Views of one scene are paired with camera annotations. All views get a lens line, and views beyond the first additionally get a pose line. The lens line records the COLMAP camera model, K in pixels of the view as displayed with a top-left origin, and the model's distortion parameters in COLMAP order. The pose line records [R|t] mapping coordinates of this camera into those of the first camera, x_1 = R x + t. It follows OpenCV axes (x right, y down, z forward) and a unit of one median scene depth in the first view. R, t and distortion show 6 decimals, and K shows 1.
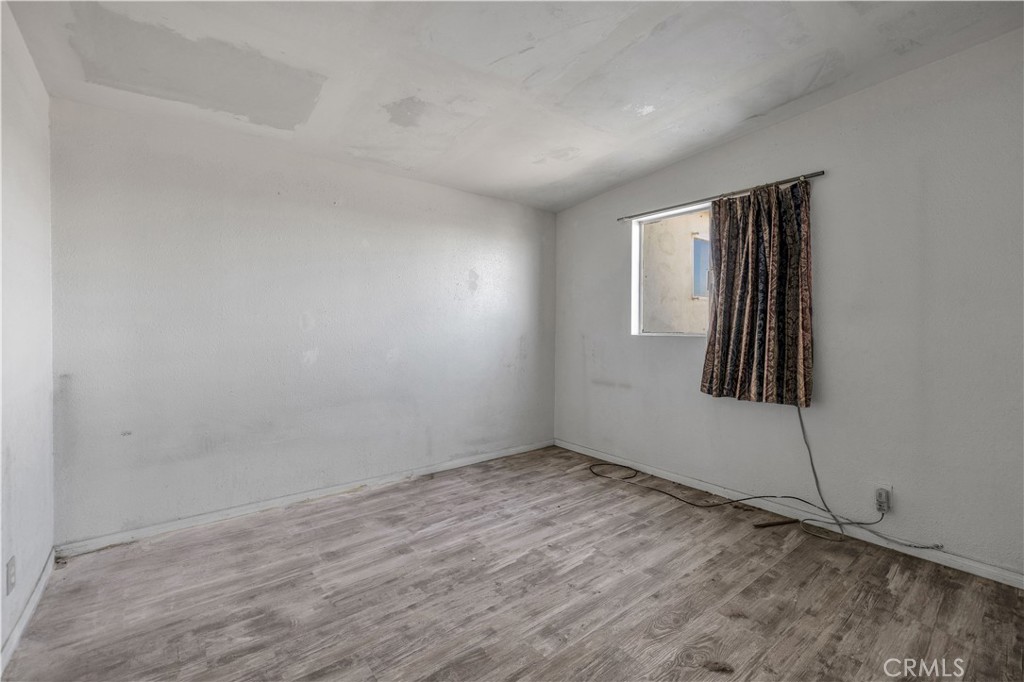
lens RADIAL K [[445.4, 0, 509.4], [0, 445.4, 337.5], [0, 0, 1]] dist [0.002300, 0.000519]
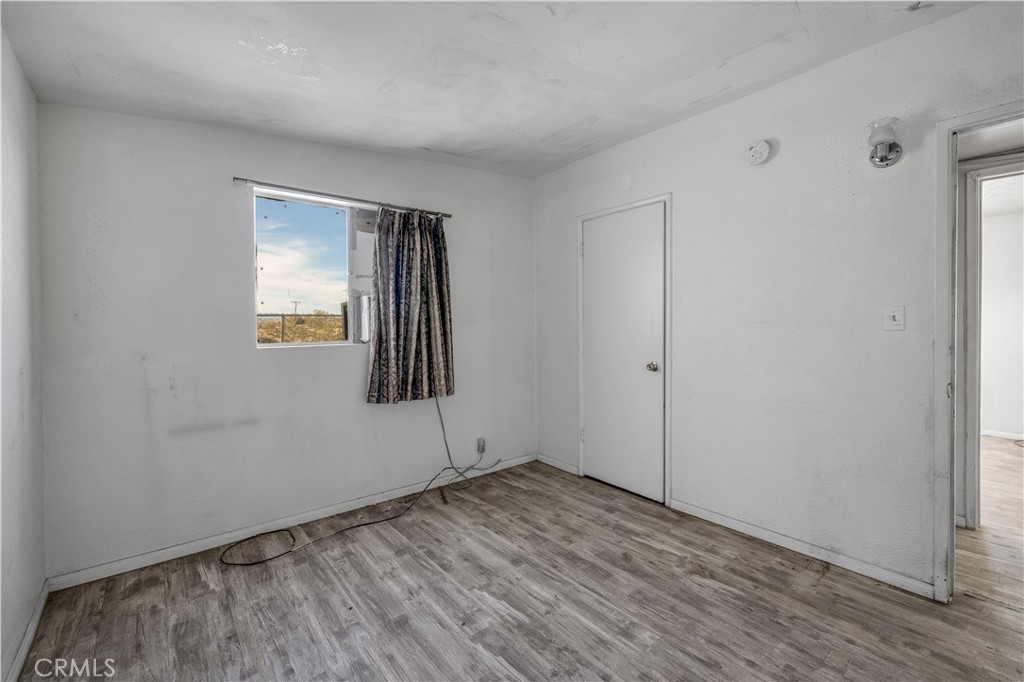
lens RADIAL K [[442.5, 0, 509.4], [0, 442.5, 333.9], [0, 0, 1]] dist [-0.000873, 0.000462]
pose [[-0.021191, -0.026971, 0.999412, -0.599552], [0.032974, 0.999073, 0.027661, -0.048007], [-0.999232, 0.033541, -0.020282, 0.830135]]
